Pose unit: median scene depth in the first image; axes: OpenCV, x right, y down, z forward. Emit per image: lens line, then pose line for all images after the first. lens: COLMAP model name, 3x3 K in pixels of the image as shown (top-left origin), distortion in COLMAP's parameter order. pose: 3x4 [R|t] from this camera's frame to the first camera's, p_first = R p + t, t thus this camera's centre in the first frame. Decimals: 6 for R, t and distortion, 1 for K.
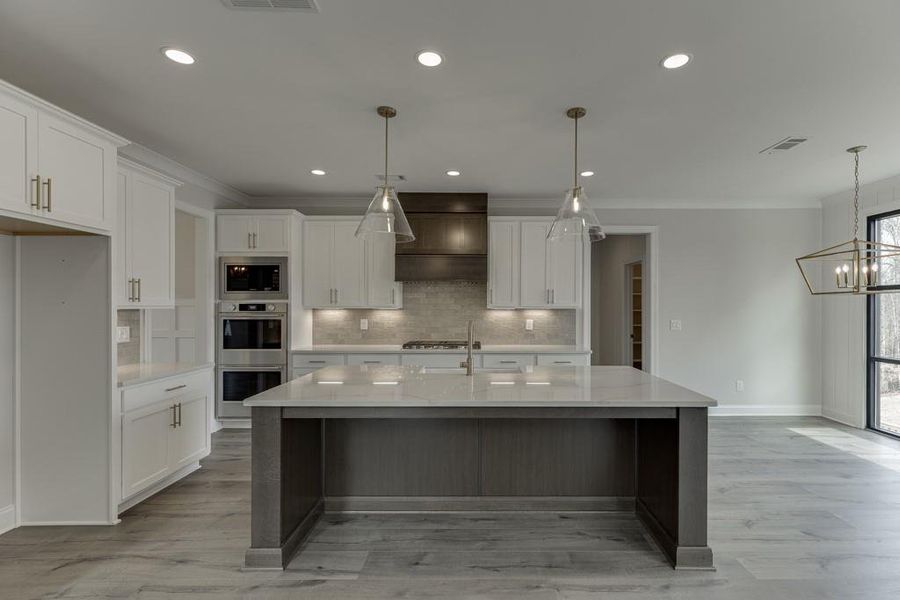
lens RADIAL K [[410.8, 0, 481.1], [0, 410.8, 307.7], [0, 0, 1]] dist [0.002068, 0.000953]
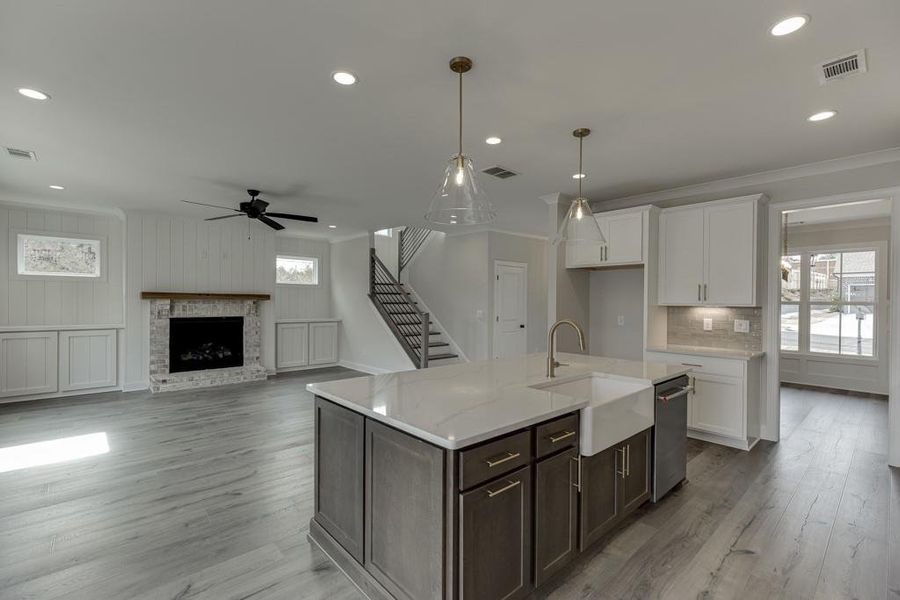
lens RADIAL K [[403.7, 0, 451.9], [0, 403.7, 303.8], [0, 0, 1]] dist [0.008243, 0.000374]
pose [[-0.748067, -0.003419, -0.663614, 0.489839], [-0.011584, 0.999902, 0.007907, -0.003695], [0.663522, 0.013602, -0.748033, 0.999924]]
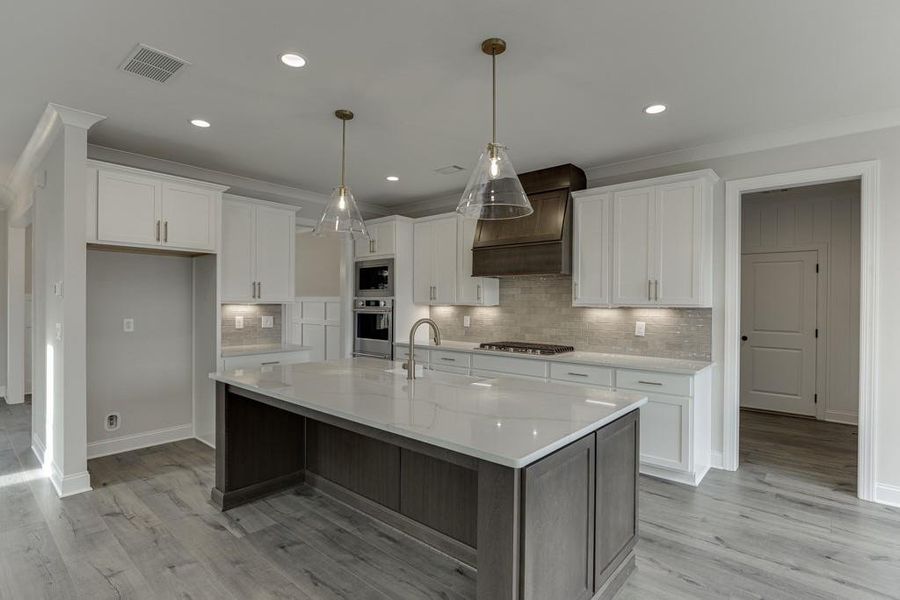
lens RADIAL K [[439.5, 0, 461.9], [0, 439.5, 304.6], [0, 0, 1]] dist [-0.008315, -0.000094]
pose [[0.758744, 0.006563, -0.651356, 0.449055], [-0.008236, 0.999966, 0.000483, 0.000080], [0.651337, 0.004998, 0.758772, 0.220539]]
